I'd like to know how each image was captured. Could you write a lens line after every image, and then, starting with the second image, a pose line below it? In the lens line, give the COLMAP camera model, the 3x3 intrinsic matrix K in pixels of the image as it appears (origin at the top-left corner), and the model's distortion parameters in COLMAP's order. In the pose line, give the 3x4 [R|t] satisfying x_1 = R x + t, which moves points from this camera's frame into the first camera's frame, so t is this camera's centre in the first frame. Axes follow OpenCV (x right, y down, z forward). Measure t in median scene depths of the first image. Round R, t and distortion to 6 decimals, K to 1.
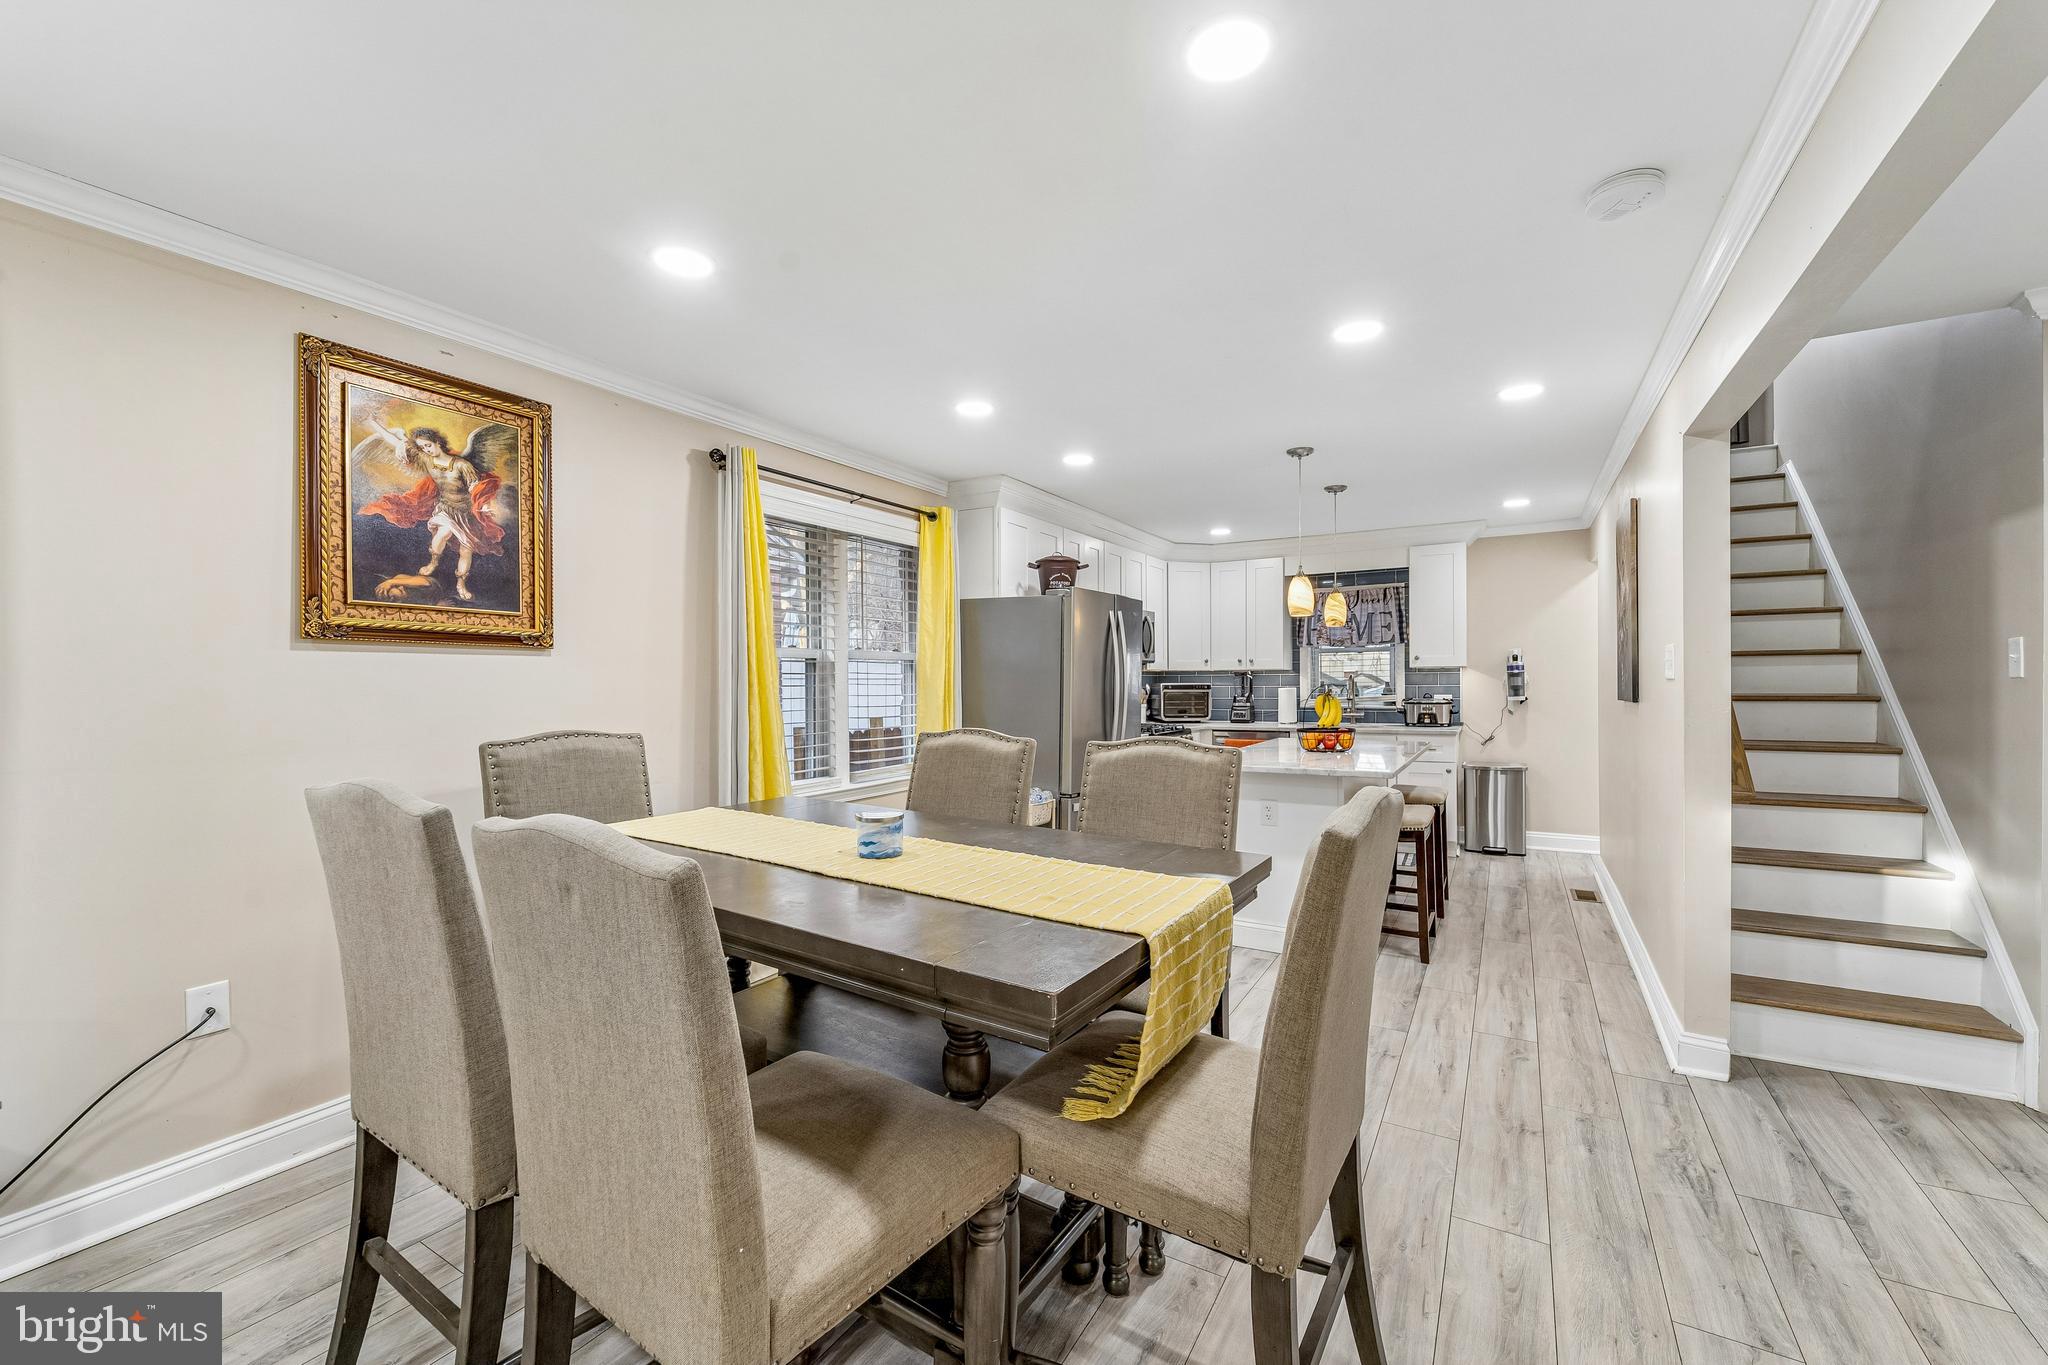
lens RADIAL K [[823.4, 0, 1026.9], [0, 823.4, 687.2], [0, 0, 1]] dist [0.001926, -0.001068]
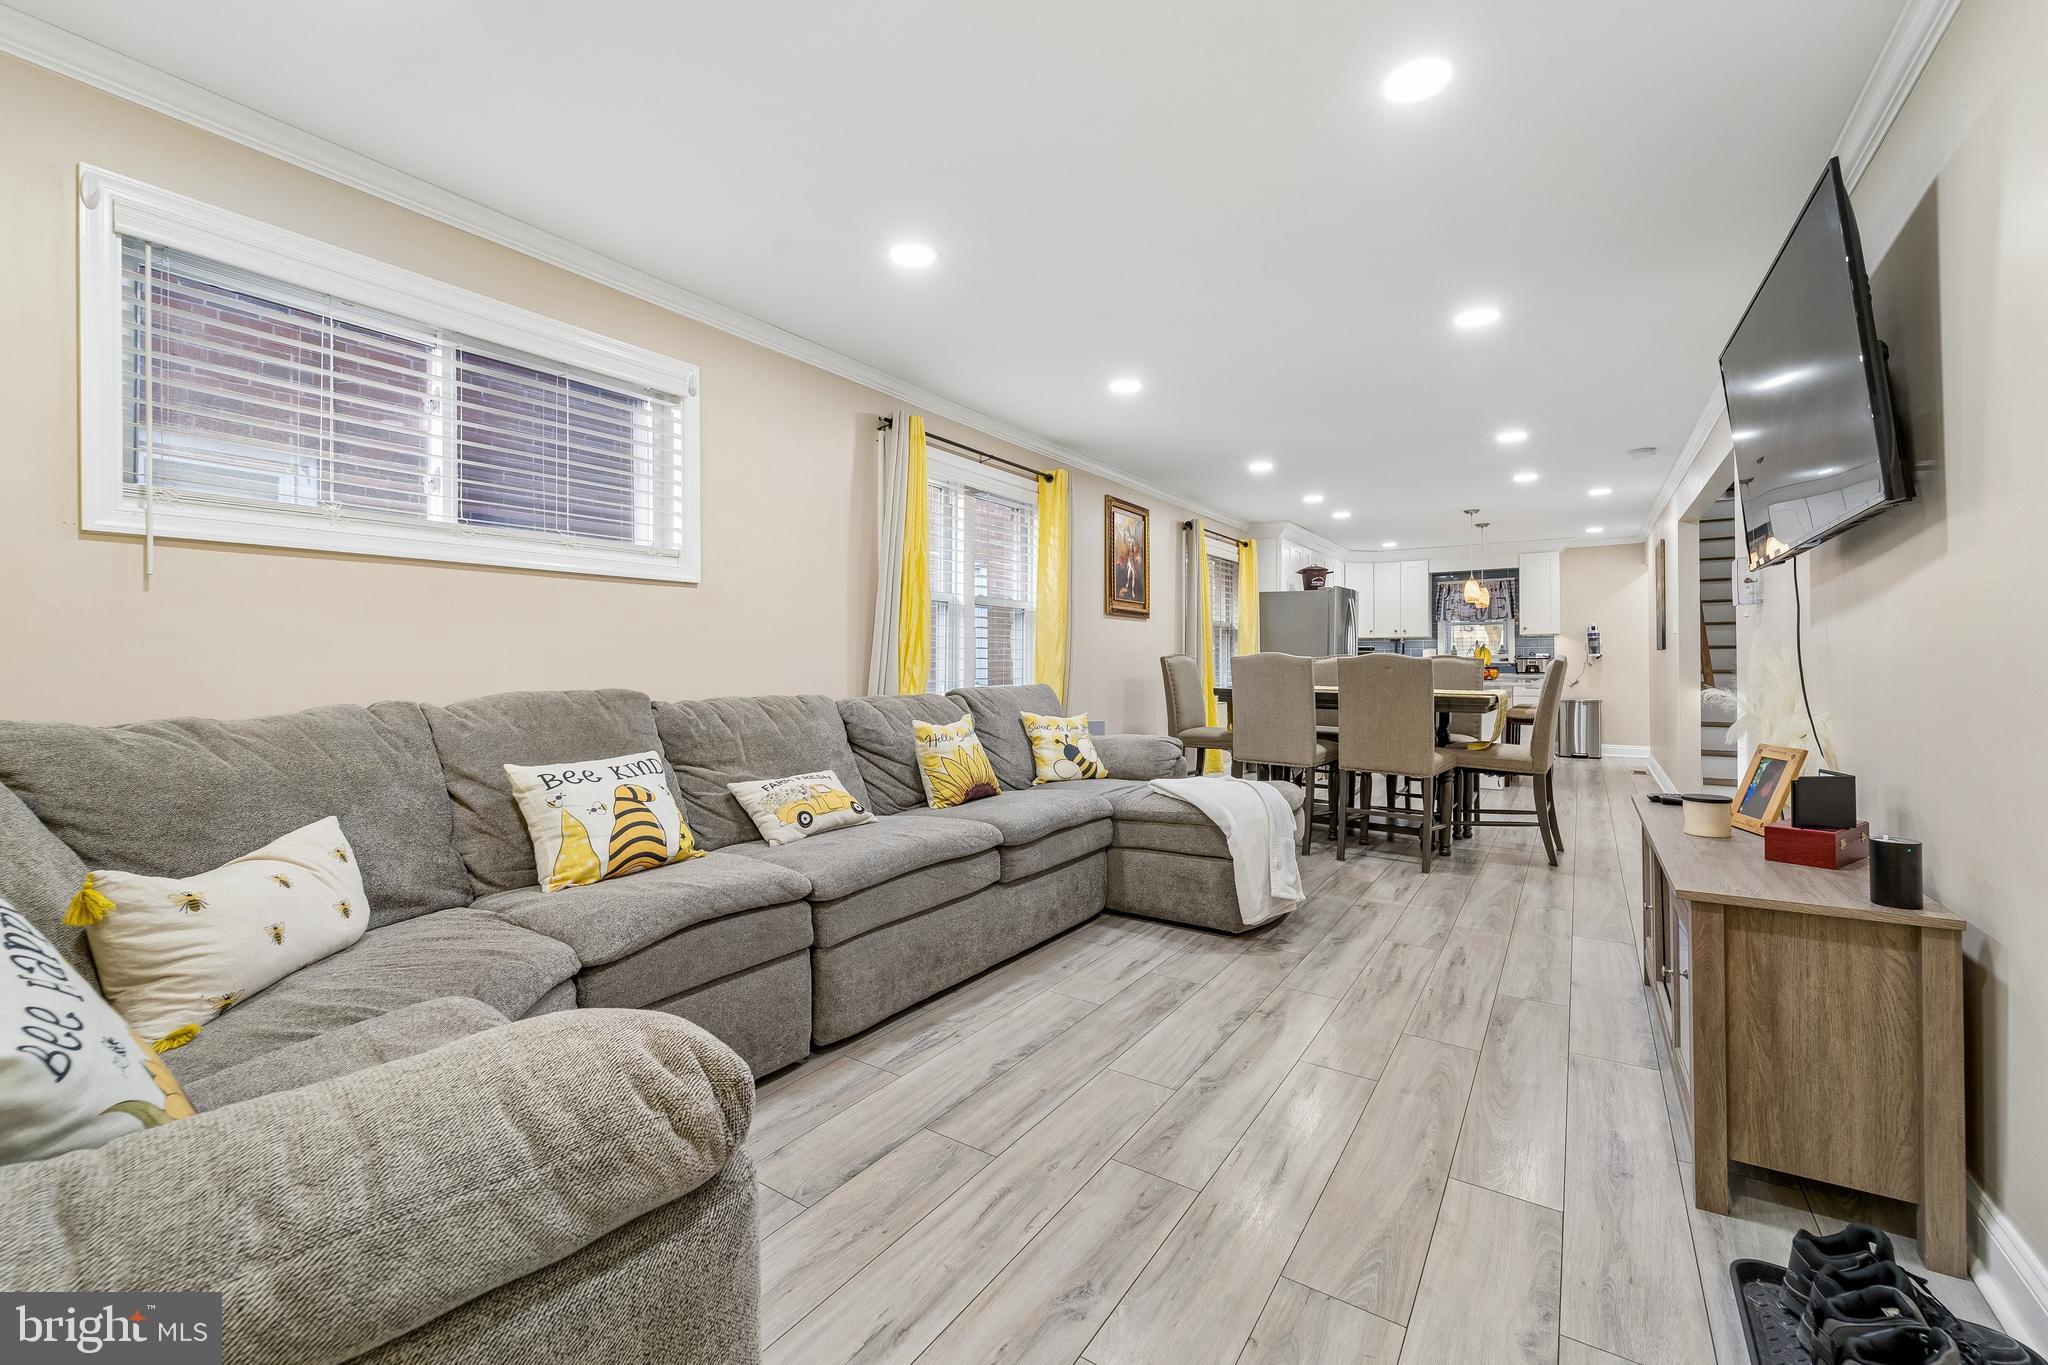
lens RADIAL K [[823.4, 0, 1034.1], [0, 823.4, 663.2], [0, 0, 1]] dist [0.001926, -0.001068]
pose [[0.998560, 0.003313, -0.053536, -0.349291], [-0.003486, 0.999989, -0.003139, 0.036748], [0.053525, 0.003322, 0.998561, -0.562128]]
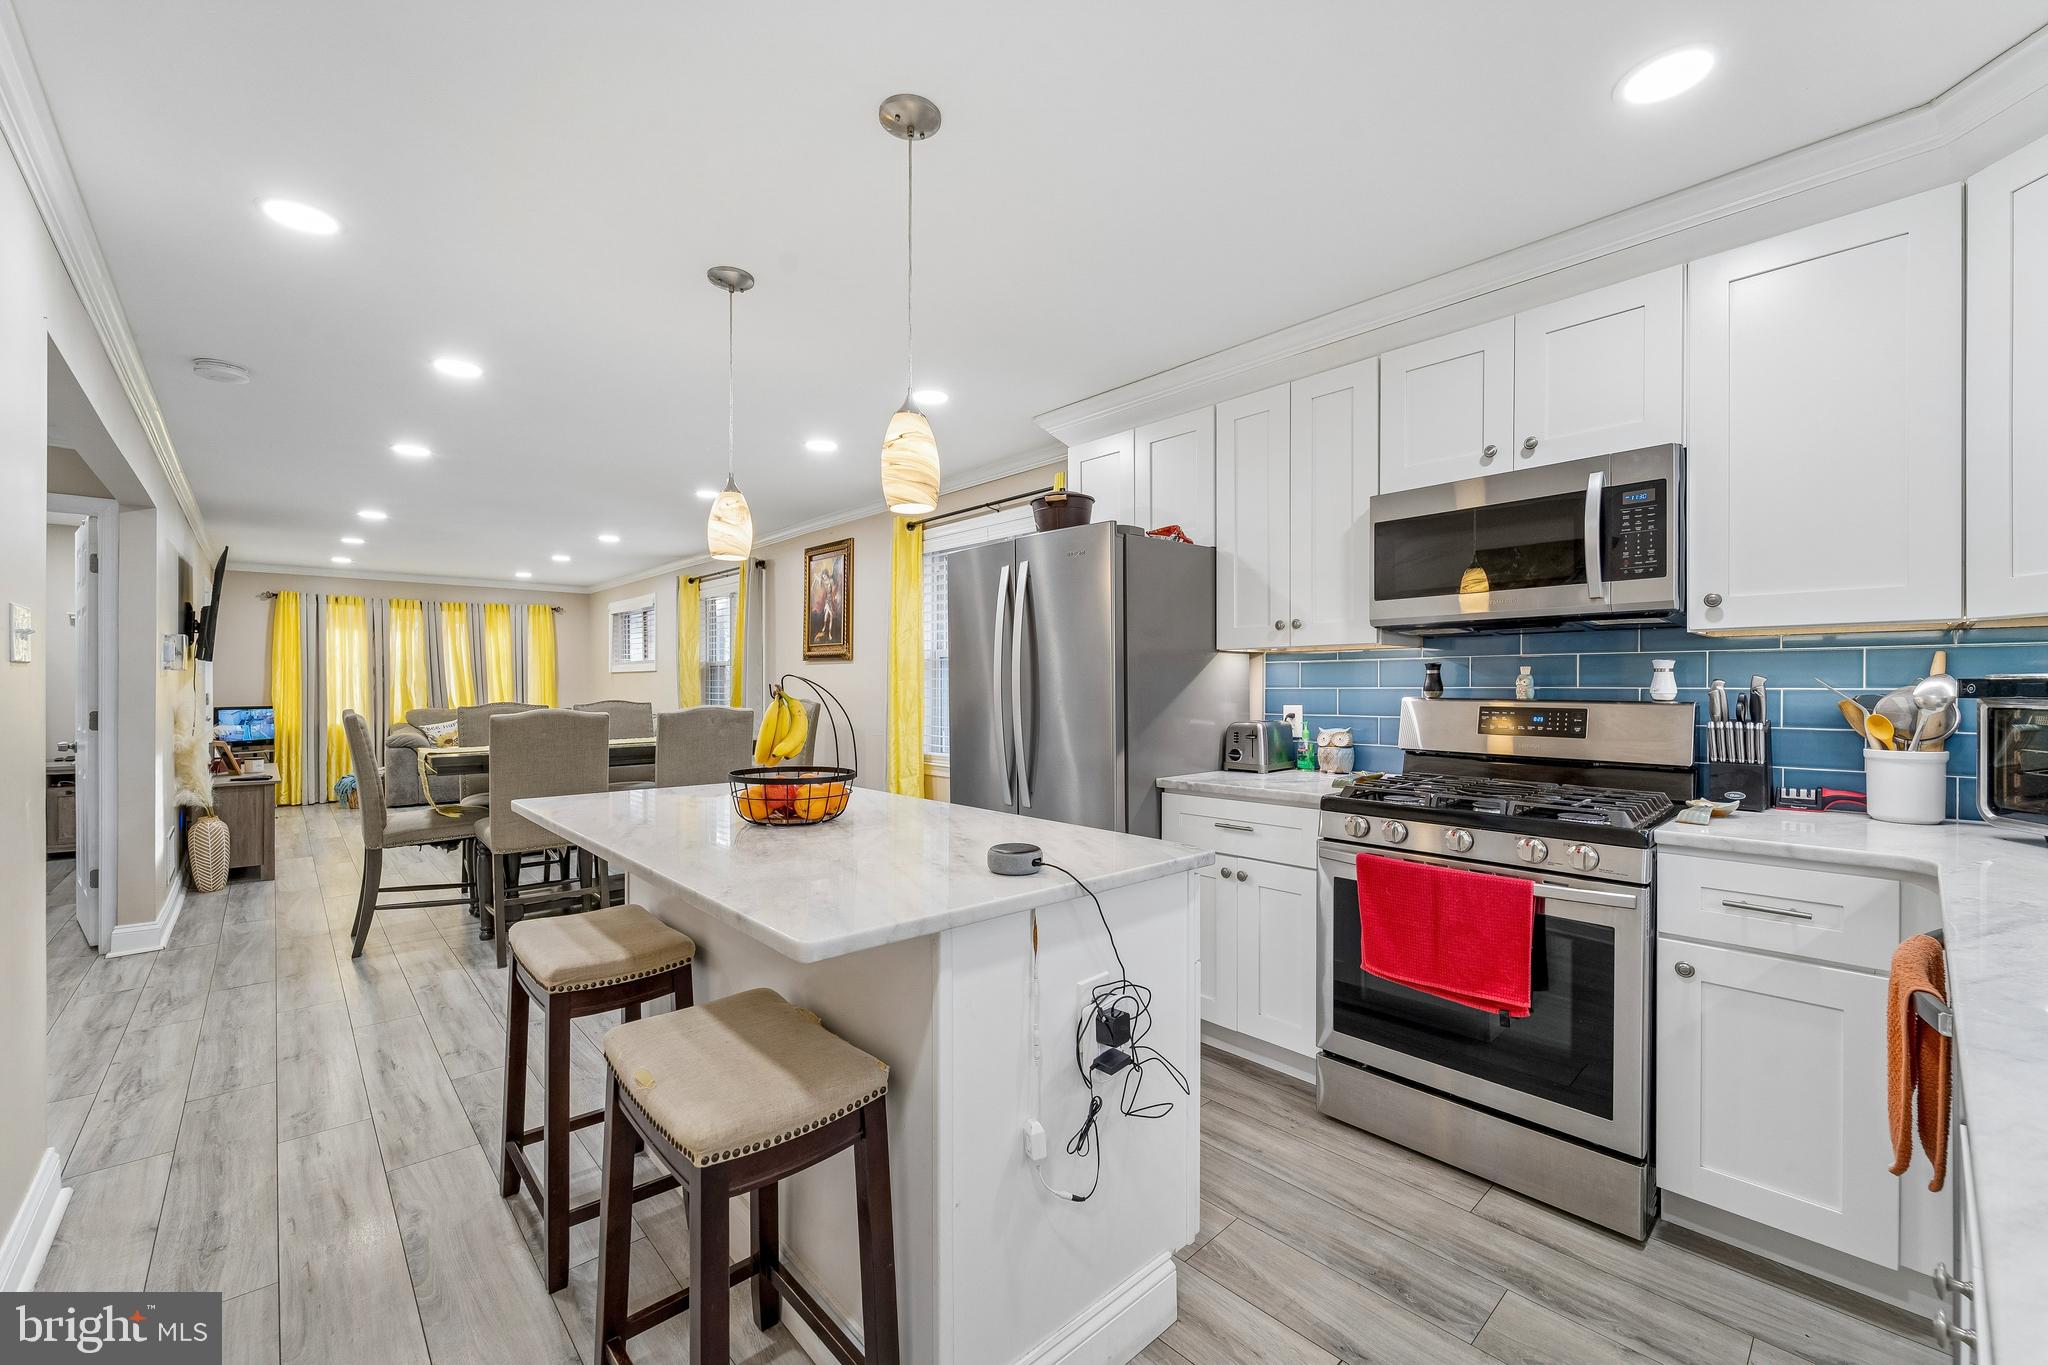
lens RADIAL K [[823.4, 0, 1035.6], [0, 823.4, 686.9], [0, 0, 1]] dist [0.001926, -0.001068]
pose [[-0.285579, 0.012344, -0.958276, 0.551407], [-0.001920, 0.999908, 0.013452, -0.003682], [0.958353, 0.005682, -0.285529, 0.909140]]
